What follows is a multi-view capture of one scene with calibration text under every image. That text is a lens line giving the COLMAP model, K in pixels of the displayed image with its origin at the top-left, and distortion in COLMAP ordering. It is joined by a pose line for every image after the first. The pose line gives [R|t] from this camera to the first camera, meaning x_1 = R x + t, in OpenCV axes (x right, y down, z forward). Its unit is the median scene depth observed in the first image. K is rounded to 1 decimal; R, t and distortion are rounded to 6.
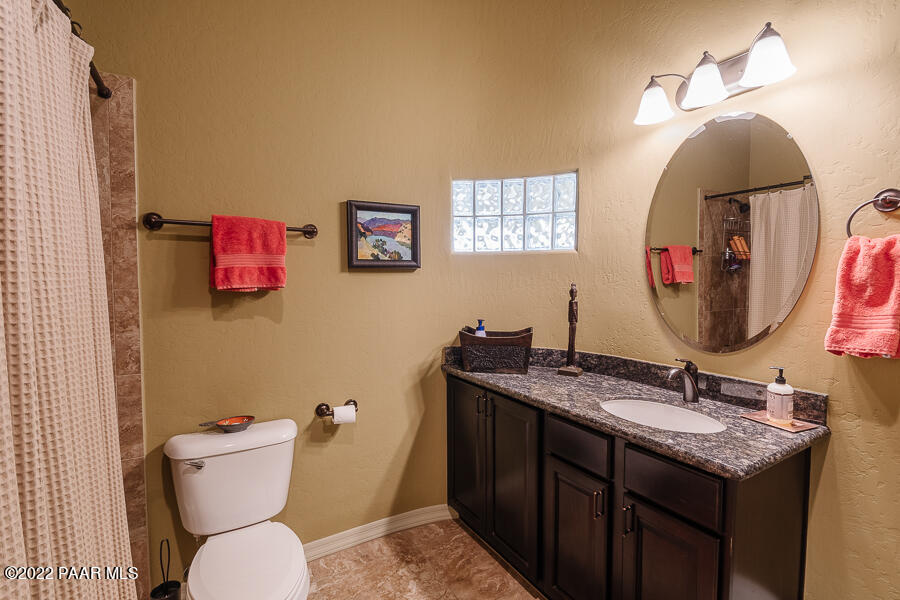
lens RADIAL K [[409.6, 0, 450.0], [0, 409.6, 300.0], [0, 0, 1]] dist [0.000152, 0.000480]
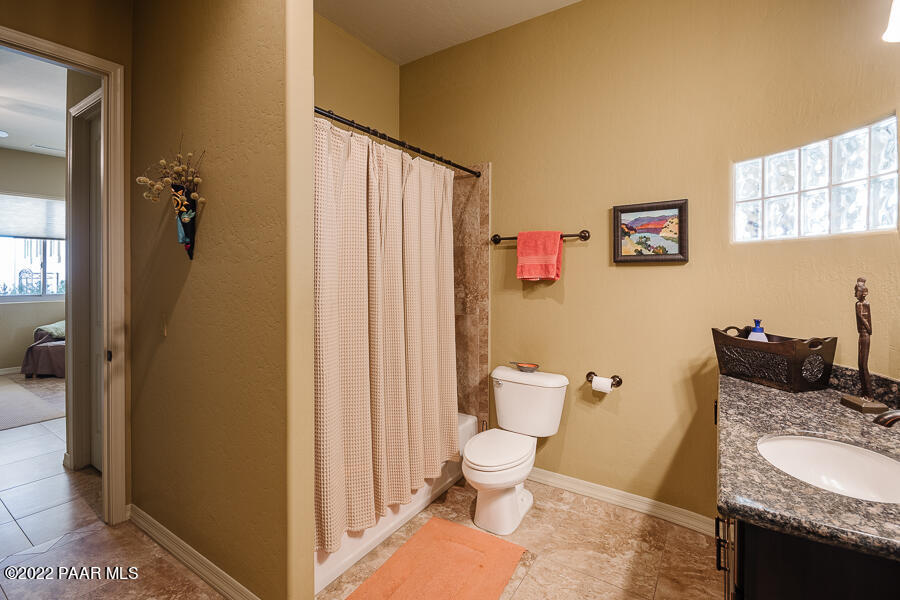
lens RADIAL K [[399.4, 0, 451.5], [0, 399.4, 276.1], [0, 0, 1]] dist [0.003046, 0.000074]
pose [[0.444627, 0.007278, -0.895686, 0.576202], [-0.046463, 0.998808, -0.014948, -0.000409], [0.894510, 0.048263, 0.444436, 0.062414]]
